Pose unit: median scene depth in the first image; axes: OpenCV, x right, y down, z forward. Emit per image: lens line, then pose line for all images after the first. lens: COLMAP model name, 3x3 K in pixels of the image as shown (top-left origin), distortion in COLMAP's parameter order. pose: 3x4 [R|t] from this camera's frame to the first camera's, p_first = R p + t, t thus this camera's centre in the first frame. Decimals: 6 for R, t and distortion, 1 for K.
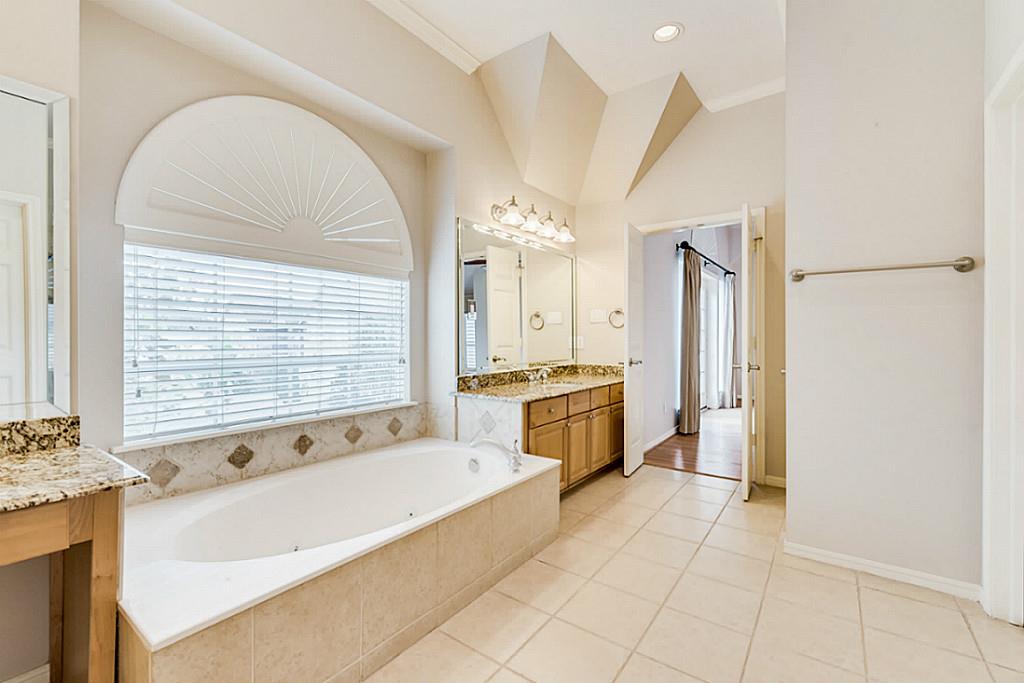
lens RADIAL K [[442.3, 0, 510.3], [0, 442.3, 339.4], [0, 0, 1]] dist [0.000267, -0.000318]
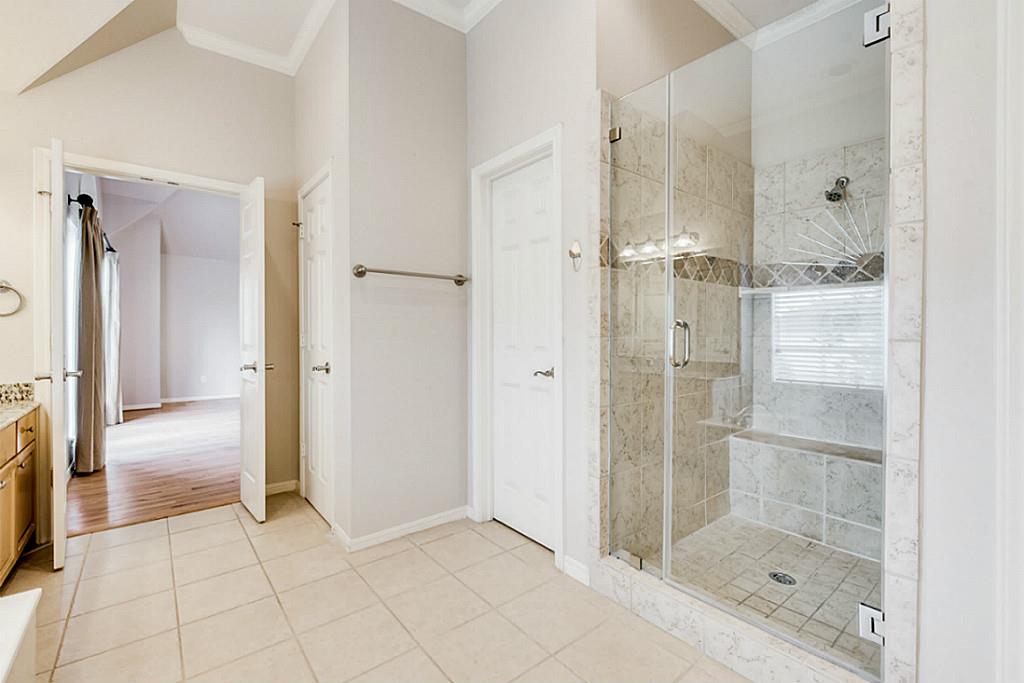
lens RADIAL K [[442.3, 0, 512.2], [0, 442.3, 334.8], [0, 0, 1]] dist [0.000267, -0.000318]
pose [[0.255266, -0.005516, 0.966855, -0.324221], [0.007246, 0.999967, 0.003792, -0.000815], [-0.966844, 0.006037, 0.255297, 0.562504]]
